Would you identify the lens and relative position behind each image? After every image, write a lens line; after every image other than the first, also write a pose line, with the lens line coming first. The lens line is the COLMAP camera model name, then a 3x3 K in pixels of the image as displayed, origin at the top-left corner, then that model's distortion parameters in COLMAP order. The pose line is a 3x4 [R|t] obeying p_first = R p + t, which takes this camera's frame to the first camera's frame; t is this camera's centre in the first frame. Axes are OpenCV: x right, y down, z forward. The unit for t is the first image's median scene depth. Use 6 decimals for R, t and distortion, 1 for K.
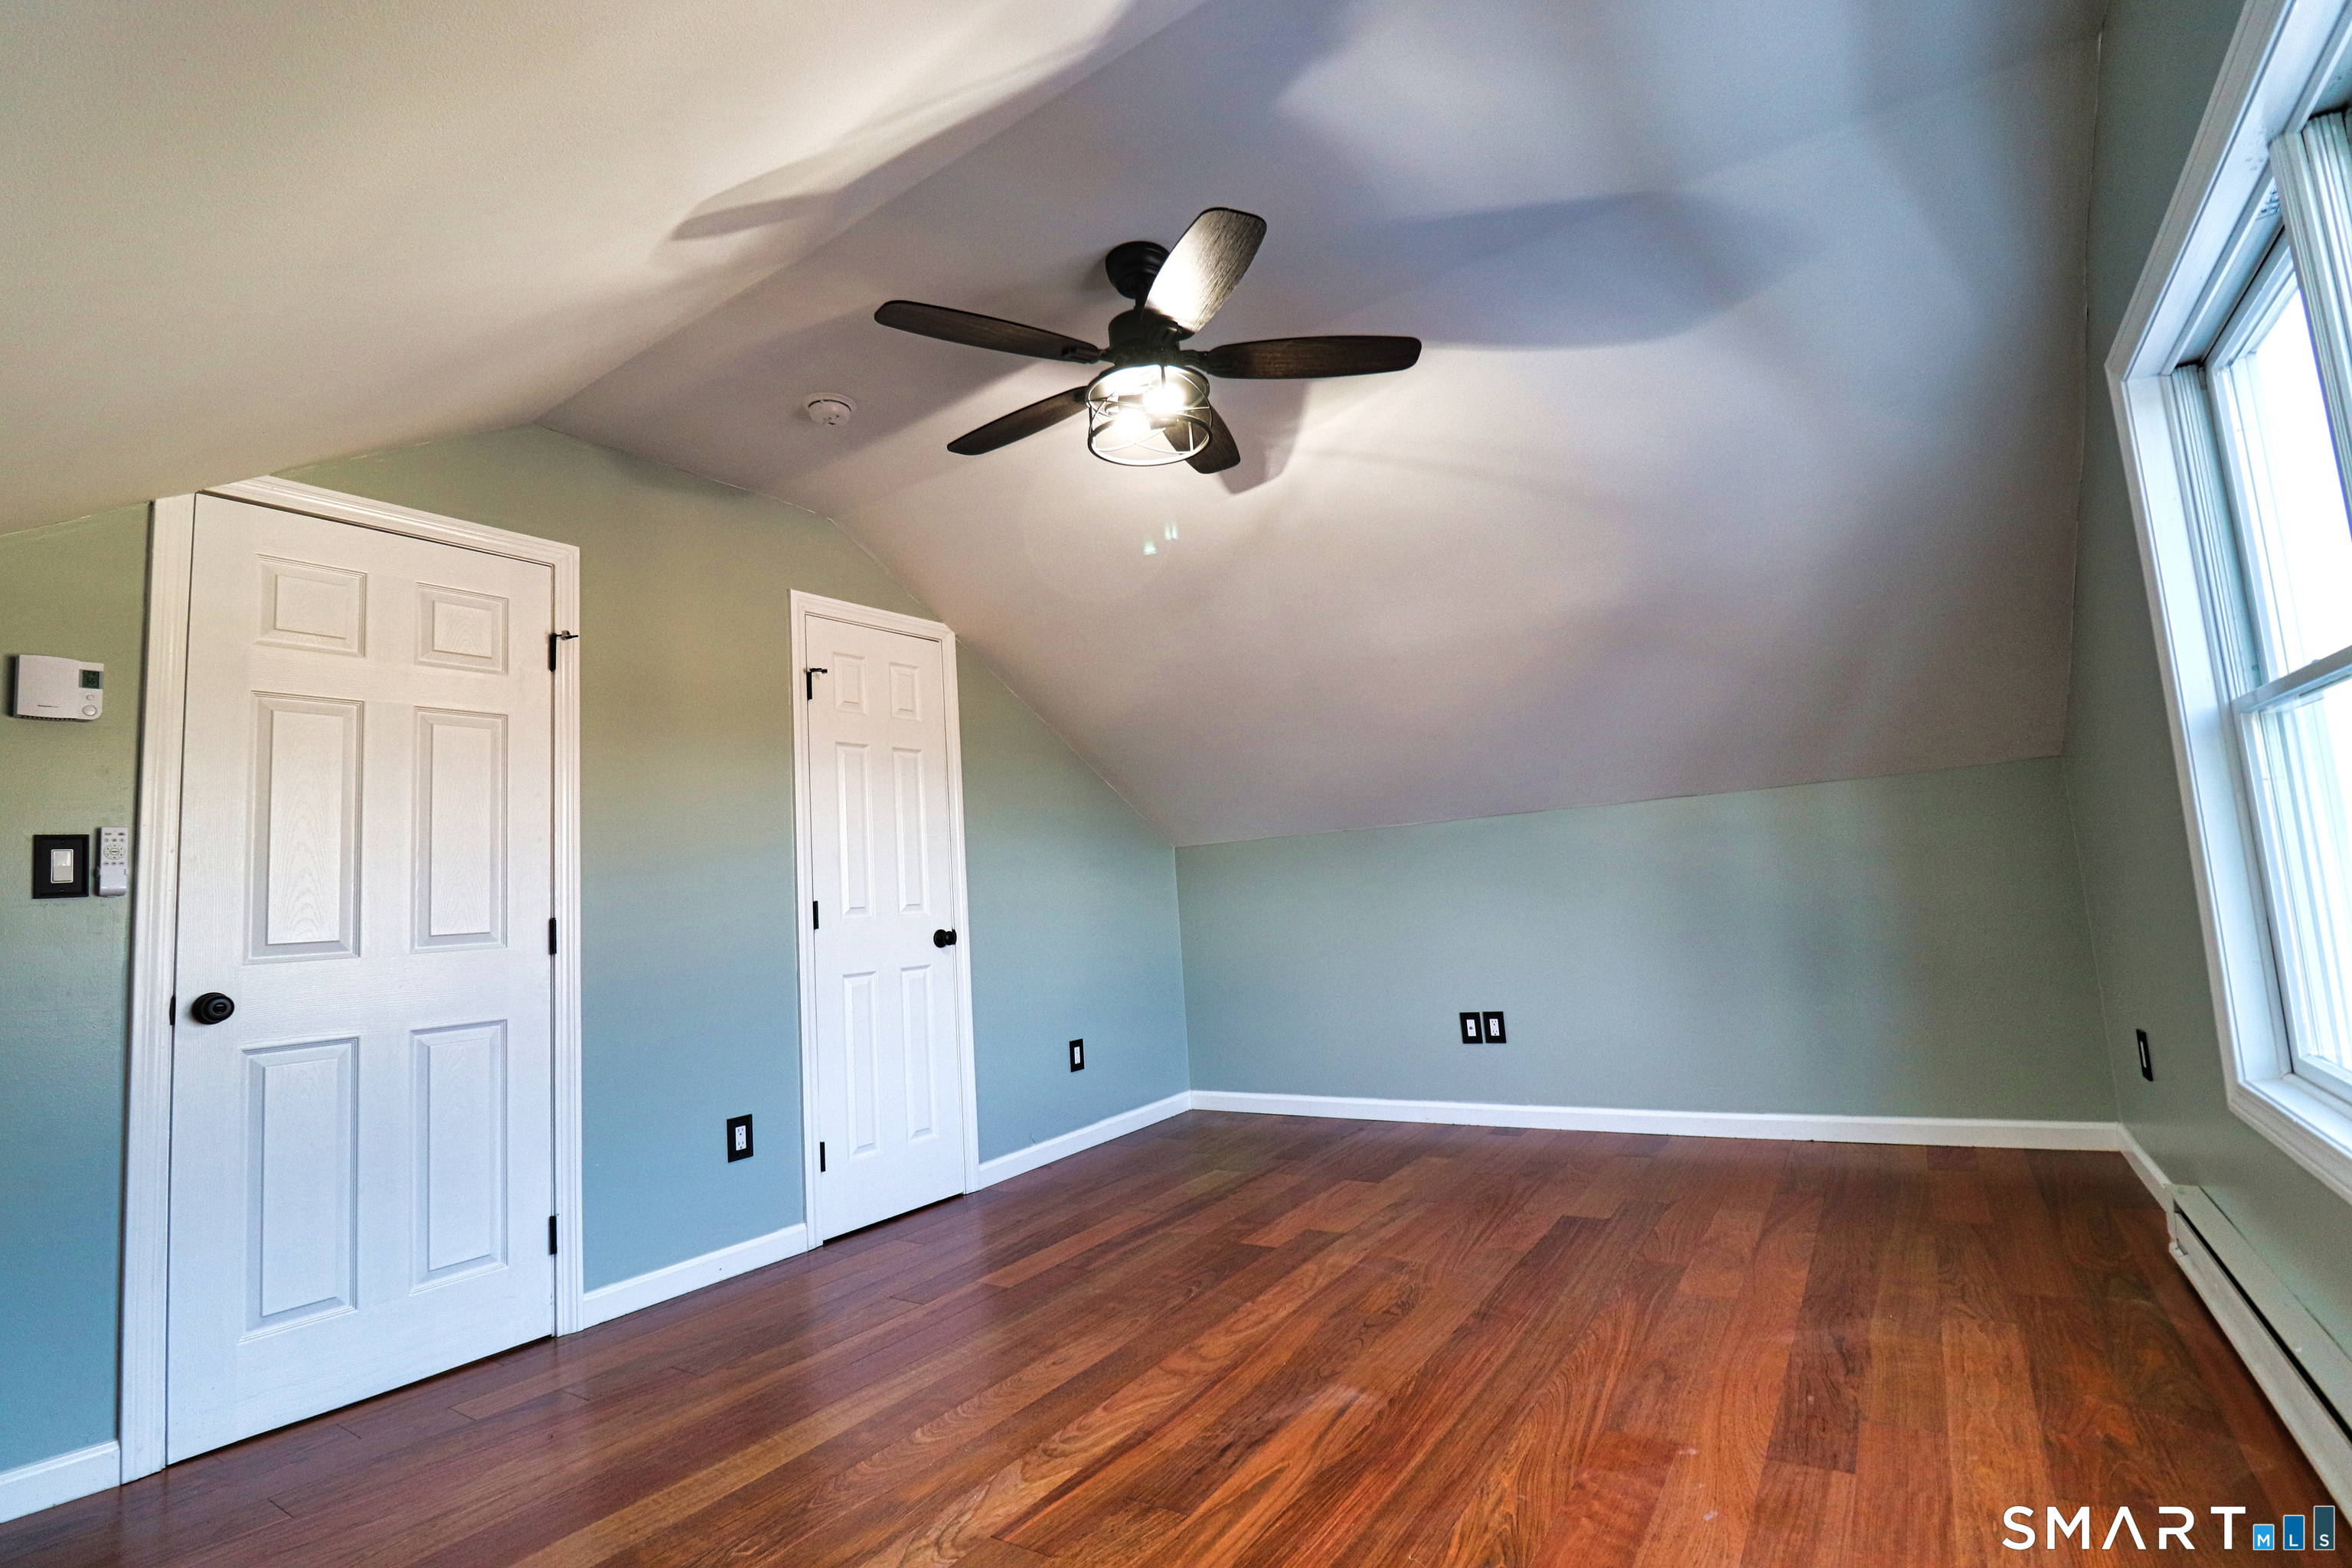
lens RADIAL K [[1093.8, 0, 1171.7], [0, 1093.8, 785.8], [0, 0, 1]] dist [-0.002834, -0.008877]
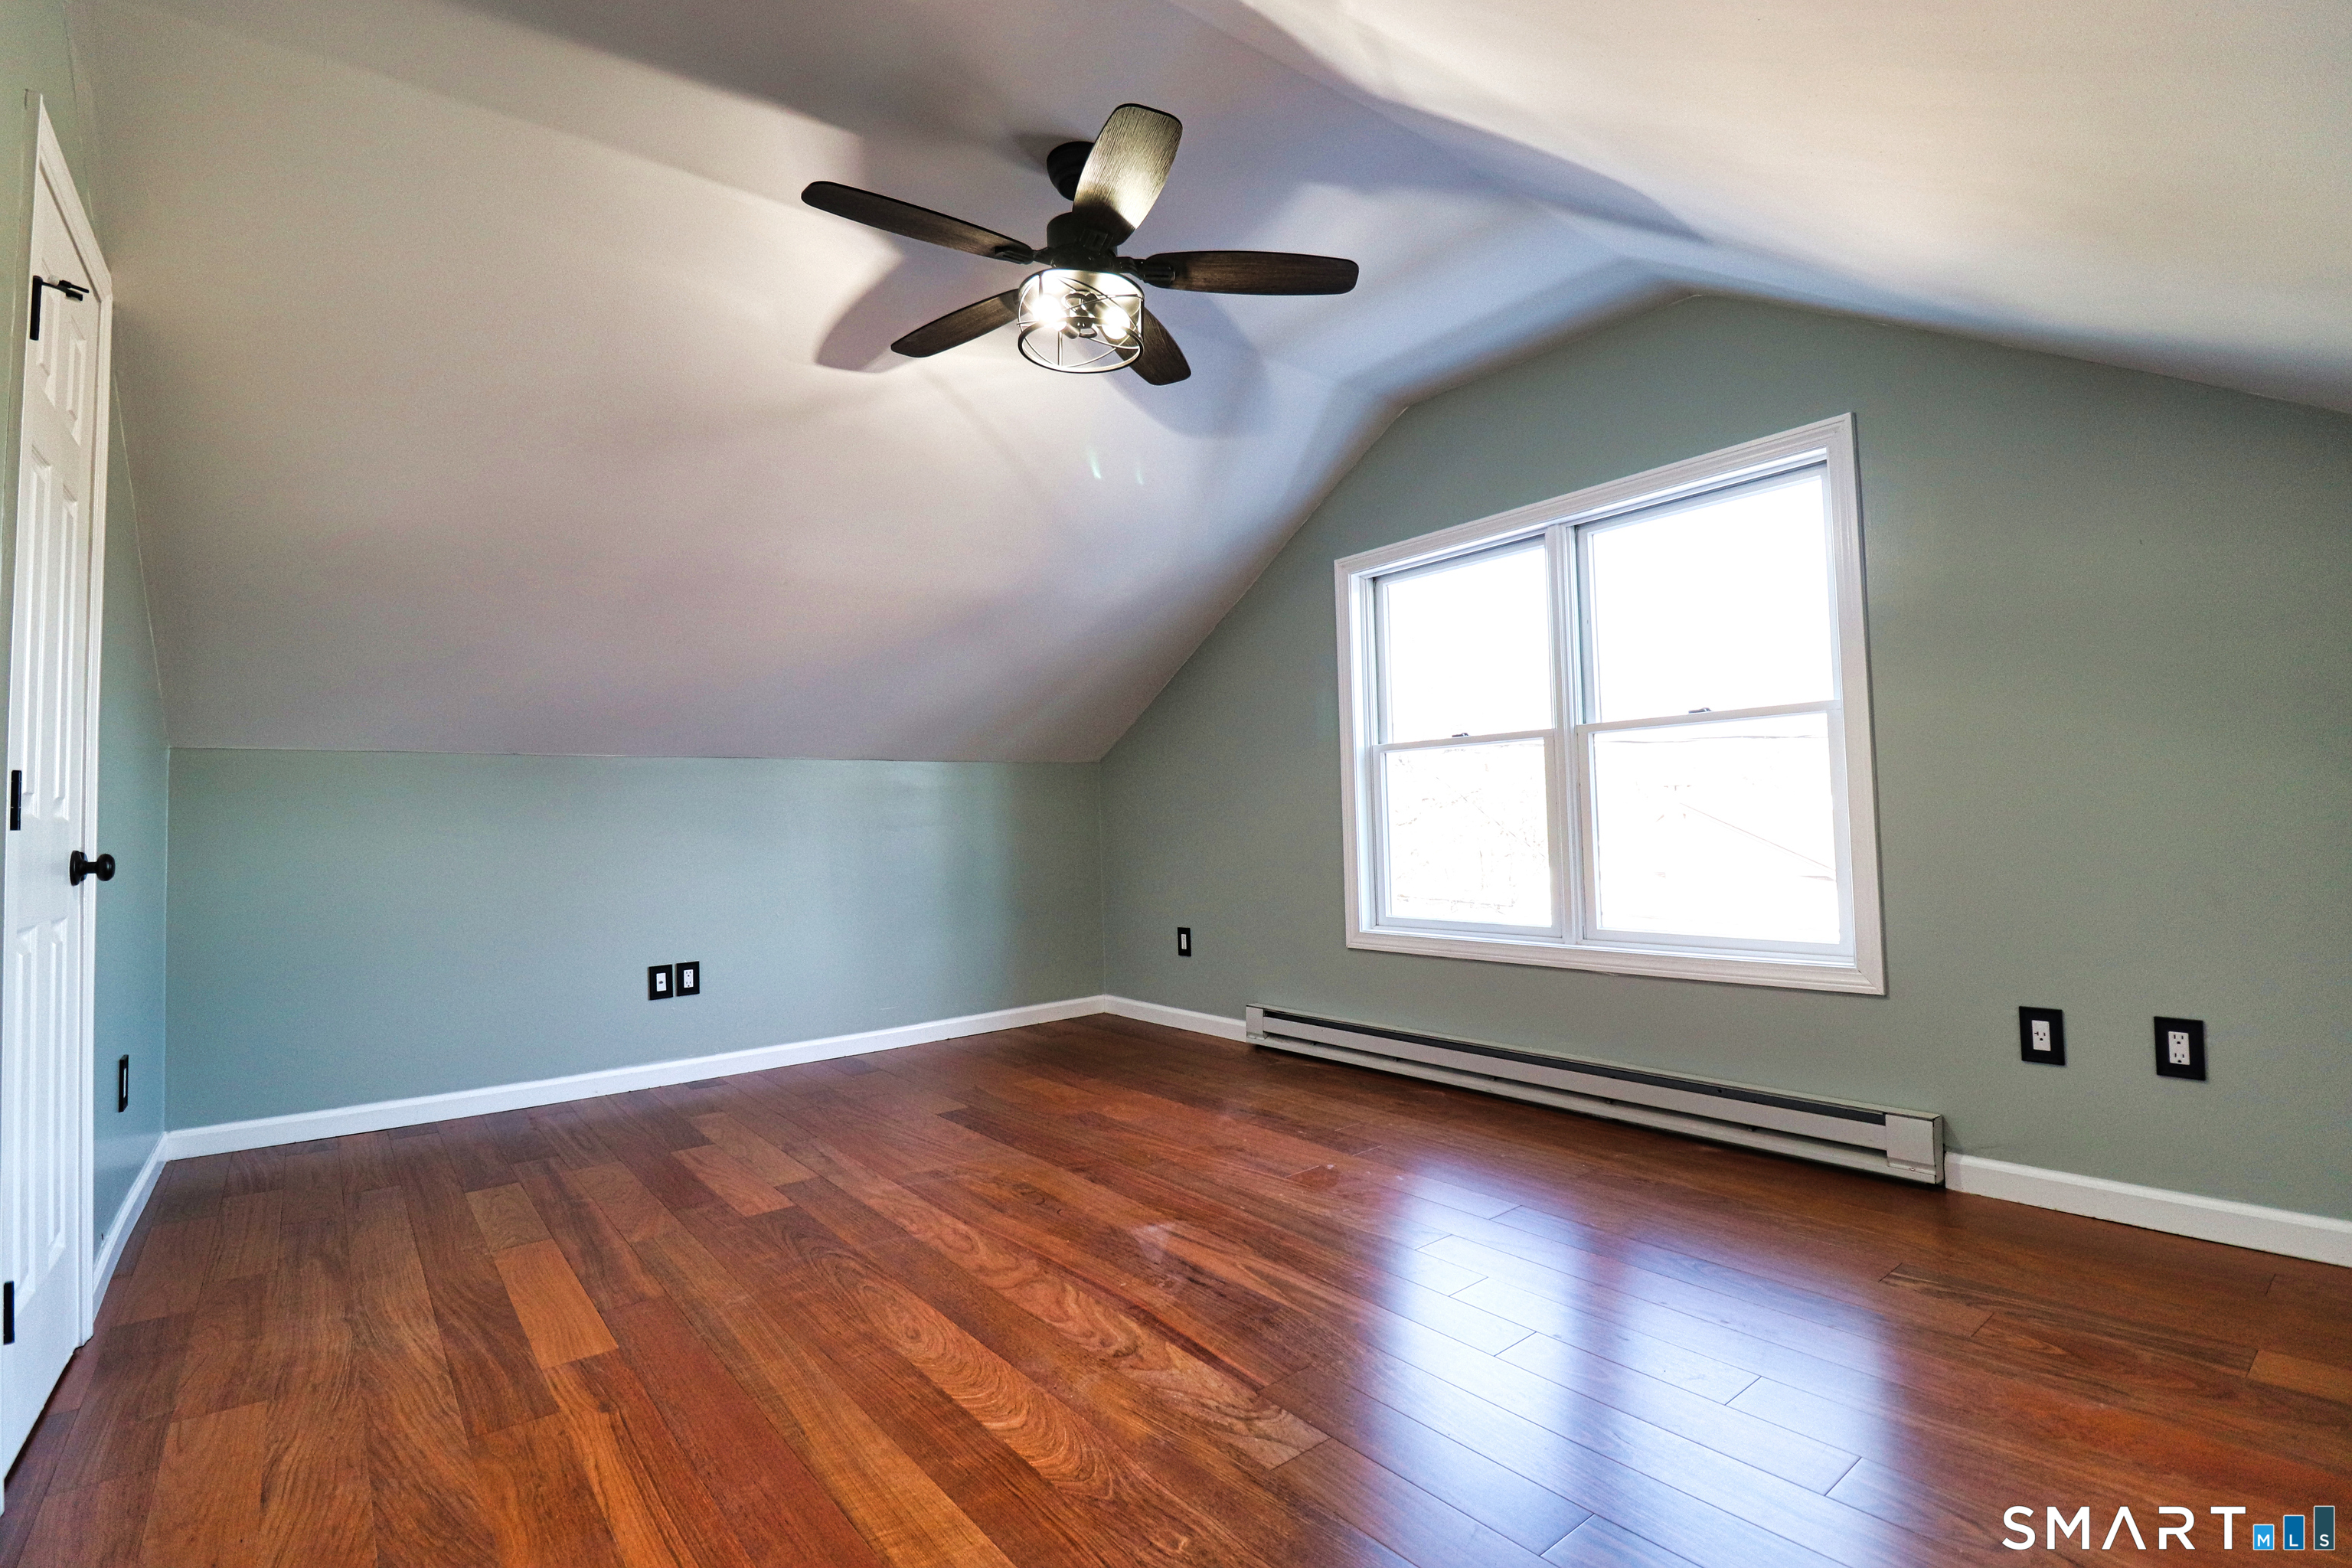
lens RADIAL K [[1093.8, 0, 1178.9], [0, 1093.8, 786.8], [0, 0, 1]] dist [-0.002834, -0.008877]
pose [[0.298540, 0.093225, 0.949833, -0.804364], [-0.097855, 0.992963, -0.066701, 0.125490], [-0.949367, -0.073033, 0.305562, 0.517876]]
